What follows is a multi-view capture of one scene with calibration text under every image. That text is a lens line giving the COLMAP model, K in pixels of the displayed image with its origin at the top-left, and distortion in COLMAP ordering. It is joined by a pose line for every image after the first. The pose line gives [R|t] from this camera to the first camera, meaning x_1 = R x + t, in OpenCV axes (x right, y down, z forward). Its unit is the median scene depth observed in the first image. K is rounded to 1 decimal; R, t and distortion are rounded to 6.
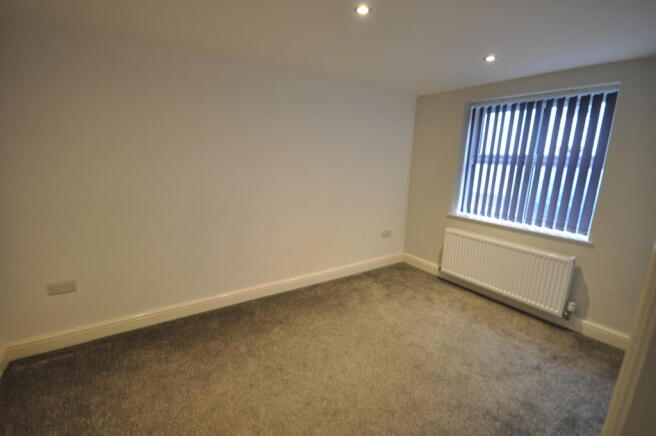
lens RADIAL K [[288.8, 0, 328.0], [0, 288.8, 218.0], [0, 0, 1]] dist [-0.024557, -0.000468]
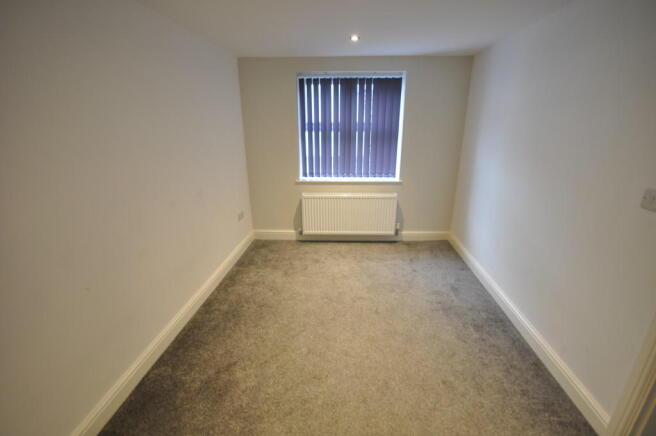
lens RADIAL K [[288.8, 0, 328.0], [0, 288.8, 218.0], [0, 0, 1]] dist [-0.024557, -0.000468]
pose [[0.582303, -0.280740, 0.762960, -0.419443], [0.189413, 0.959506, 0.208498, -0.095463], [-0.790598, 0.023105, 0.611899, 0.297361]]
